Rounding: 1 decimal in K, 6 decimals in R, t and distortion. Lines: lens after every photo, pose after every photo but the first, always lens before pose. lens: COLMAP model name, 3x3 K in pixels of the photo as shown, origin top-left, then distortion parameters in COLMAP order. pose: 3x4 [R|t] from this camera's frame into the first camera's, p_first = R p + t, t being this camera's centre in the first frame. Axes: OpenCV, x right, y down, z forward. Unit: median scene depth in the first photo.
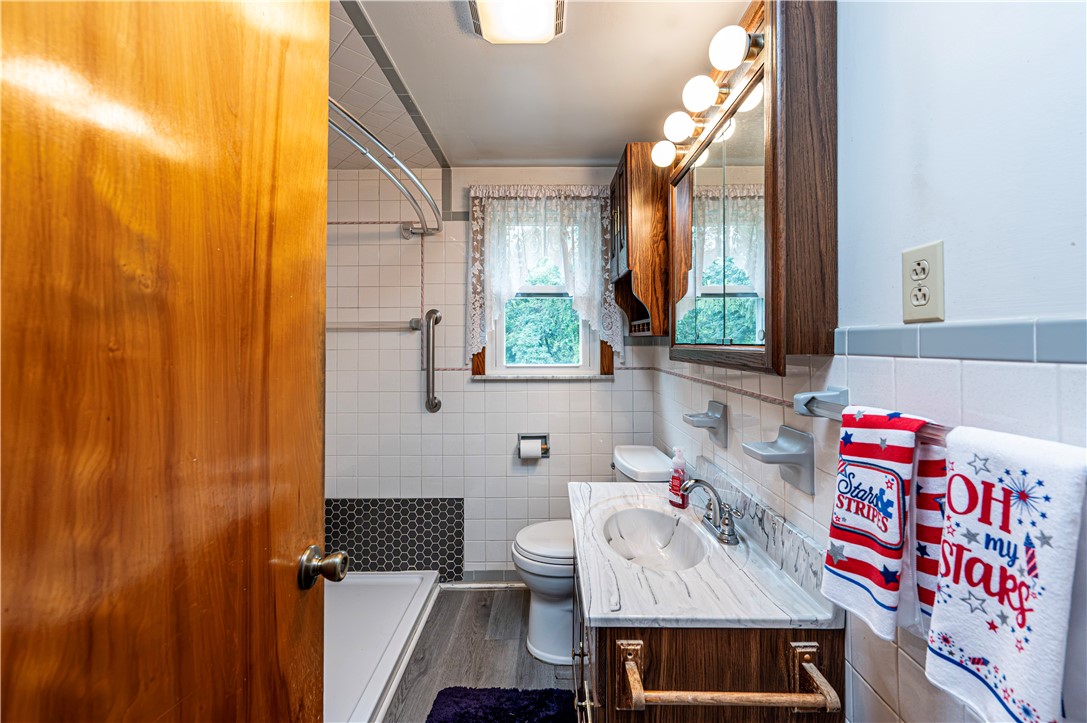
lens RADIAL K [[448.7, 0, 543.7], [0, 448.7, 352.3], [0, 0, 1]] dist [-0.000658, -0.000231]
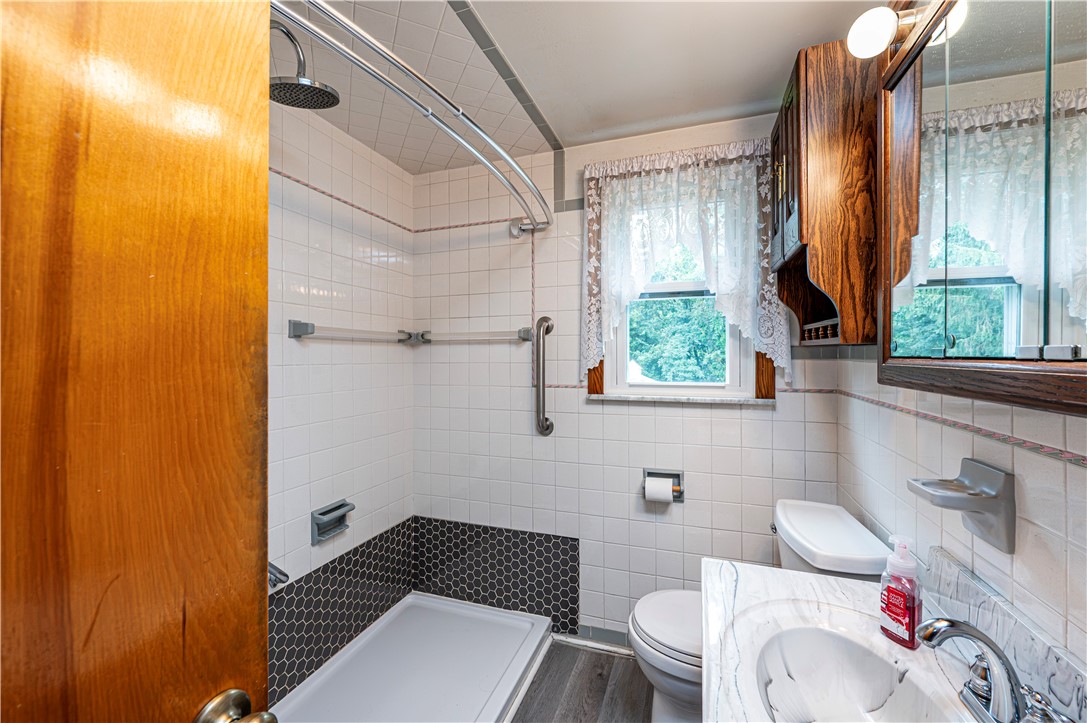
lens RADIAL K [[451.5, 0, 547.5], [0, 451.5, 362.9], [0, 0, 1]] dist [-0.000328, -0.000182]
pose [[0.951789, 0.003772, -0.306729, 0.027897], [-0.004843, 0.999985, -0.002730, -0.004743], [0.306714, 0.004084, 0.951793, 0.185259]]
